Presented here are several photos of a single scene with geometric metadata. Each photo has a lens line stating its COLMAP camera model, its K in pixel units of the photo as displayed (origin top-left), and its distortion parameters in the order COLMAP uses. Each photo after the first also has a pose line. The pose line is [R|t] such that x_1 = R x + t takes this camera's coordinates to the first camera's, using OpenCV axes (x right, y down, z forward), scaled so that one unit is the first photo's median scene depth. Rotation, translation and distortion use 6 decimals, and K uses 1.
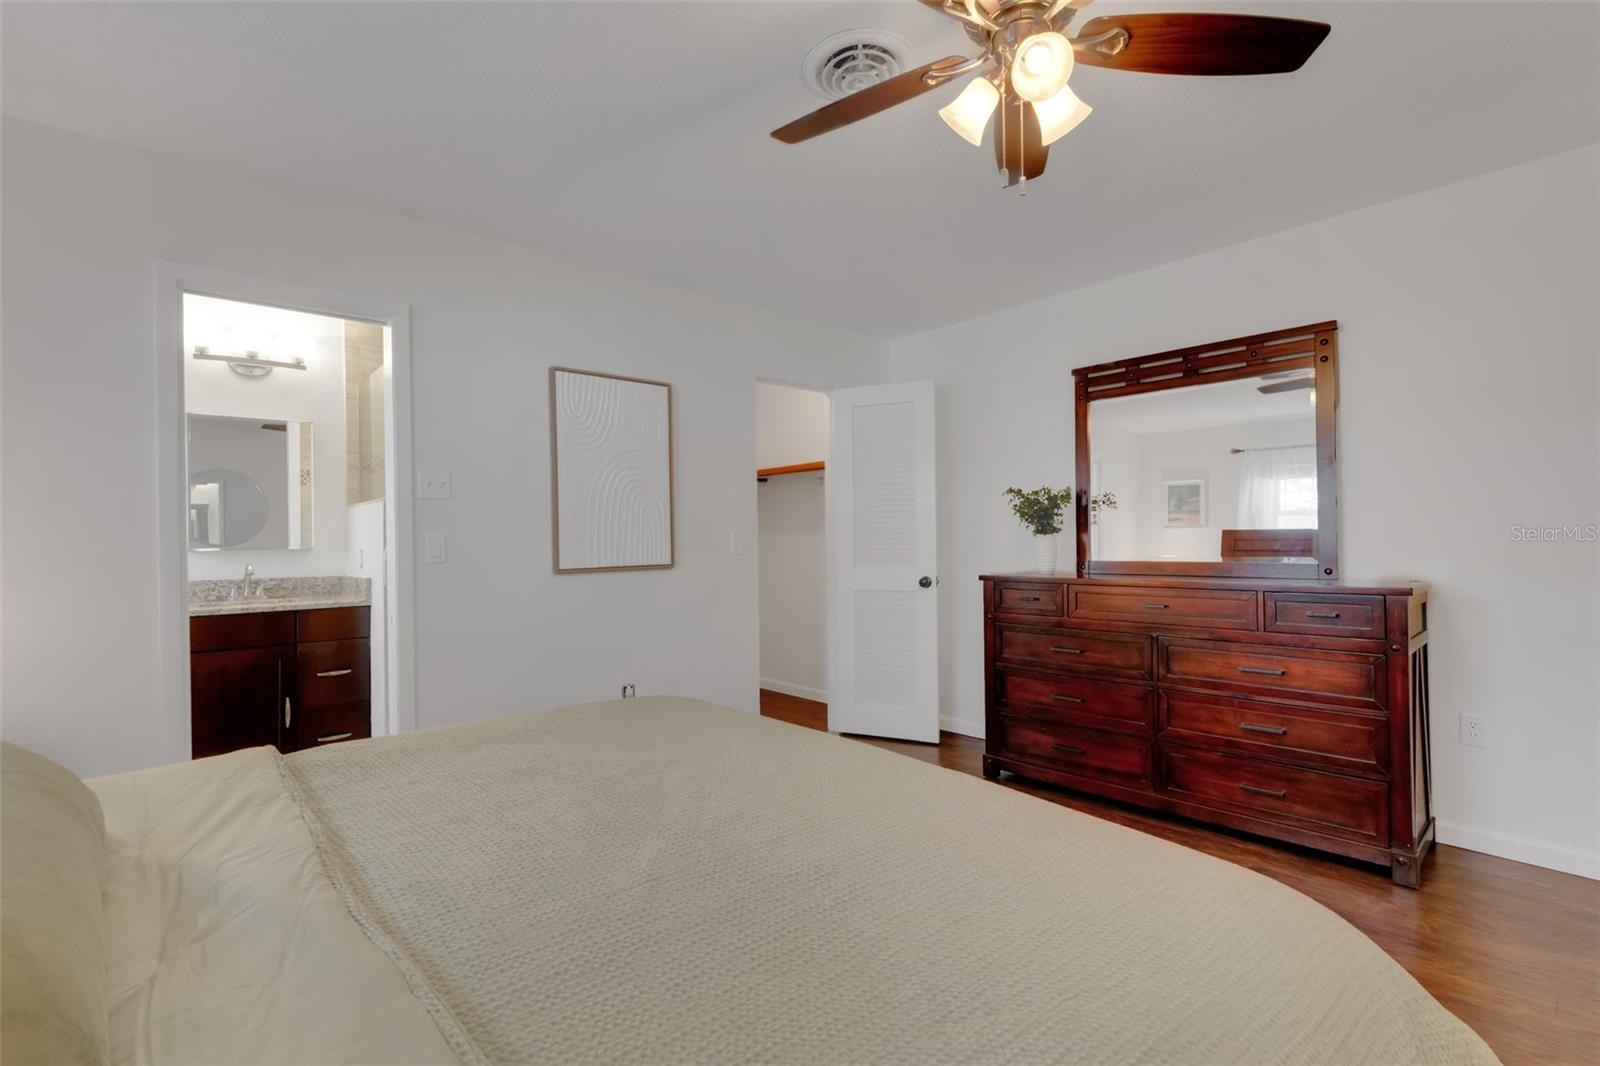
lens RADIAL K [[750.2, 0, 805.9], [0, 750.2, 537.1], [0, 0, 1]] dist [0.000089, 0.000107]
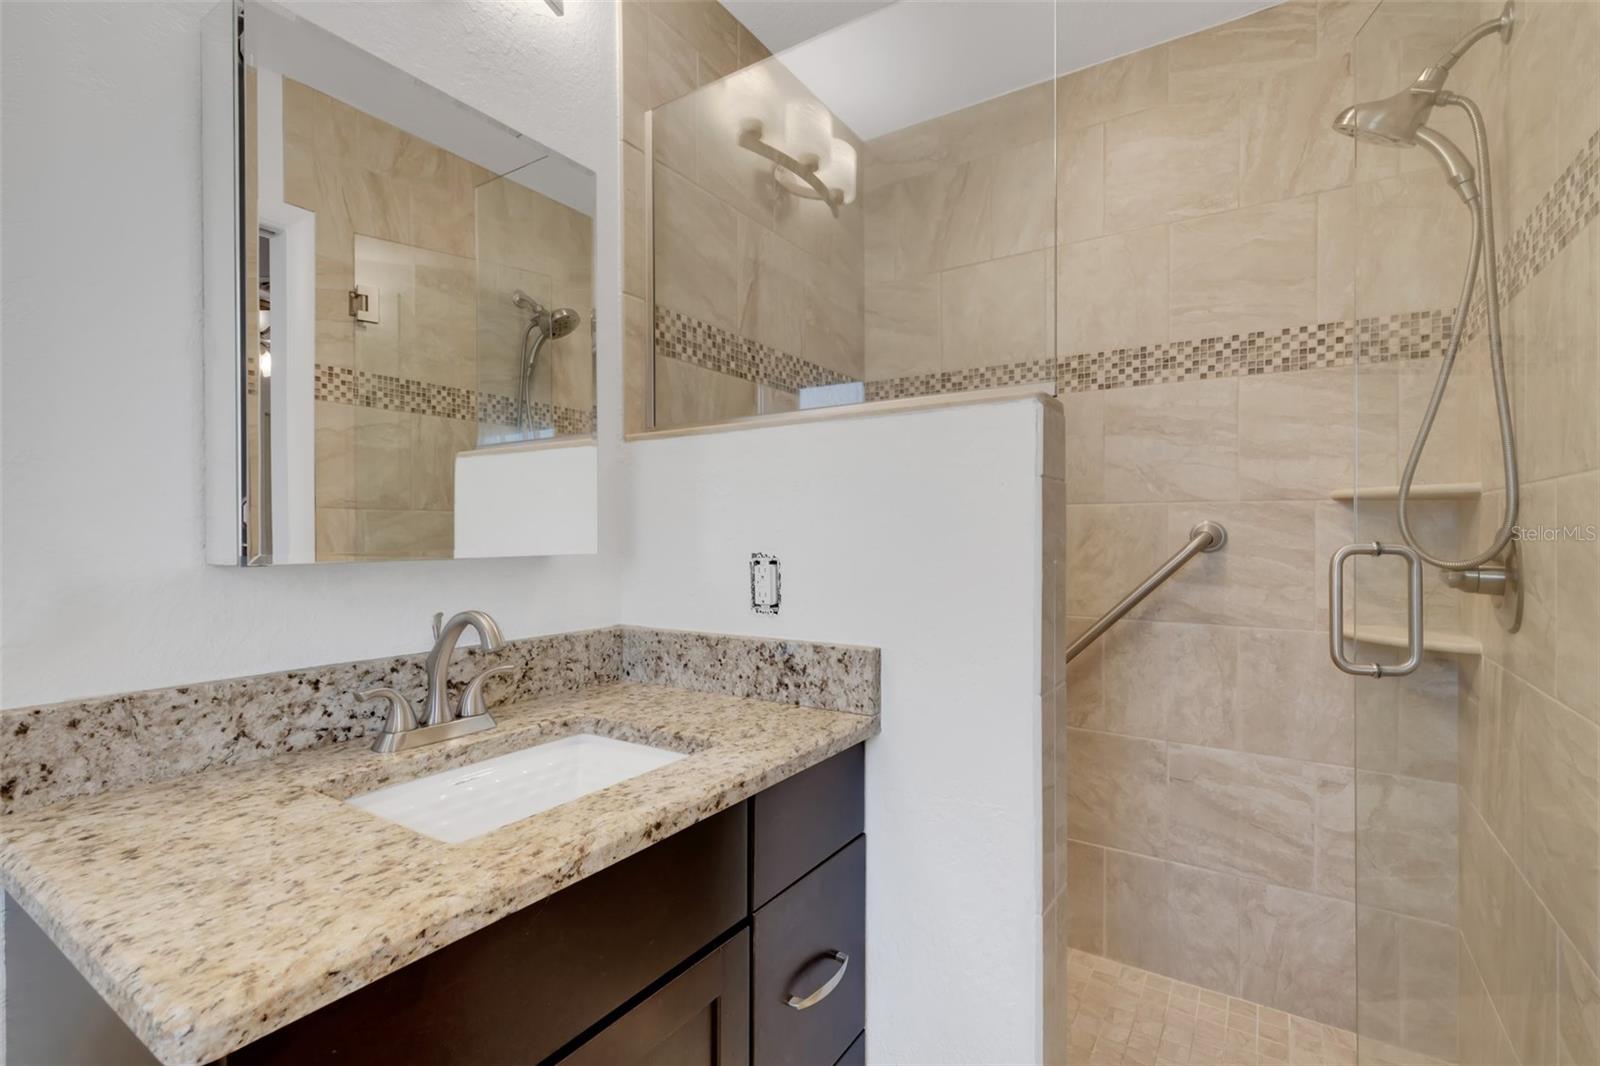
lens RADIAL K [[731.4, 0, 799.4], [0, 731.4, 530.2], [0, 0, 1]] dist [0.014371, -0.002591]
pose [[0.961028, 0.013364, 0.276129, -0.691798], [-0.012180, 0.999908, -0.006004, 0.006499], [-0.276184, 0.002407, 0.961102, 0.695865]]
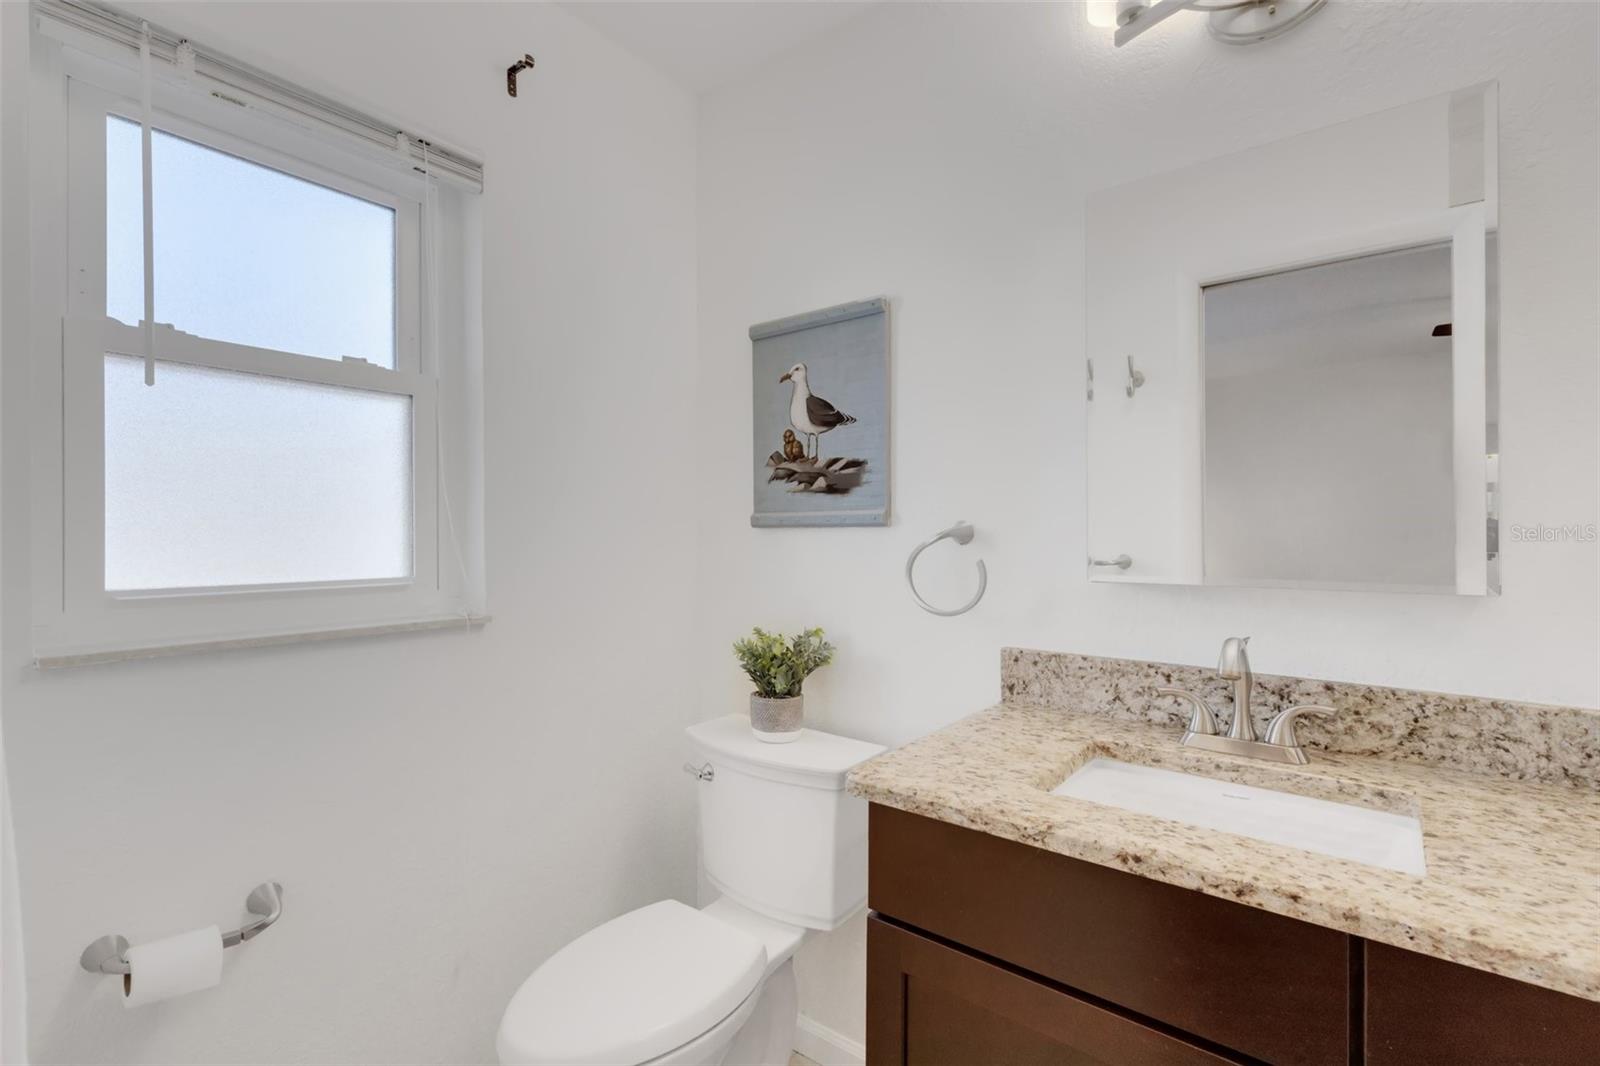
lens RADIAL K [[731.4, 0, 803.4], [0, 731.4, 532.1], [0, 0, 1]] dist [0.014371, -0.002591]
pose [[0.193794, 0.009849, -0.980993, -0.486370], [-0.001528, 0.999951, 0.009737, -0.007496], [0.981041, -0.000388, 0.193800, 0.768000]]
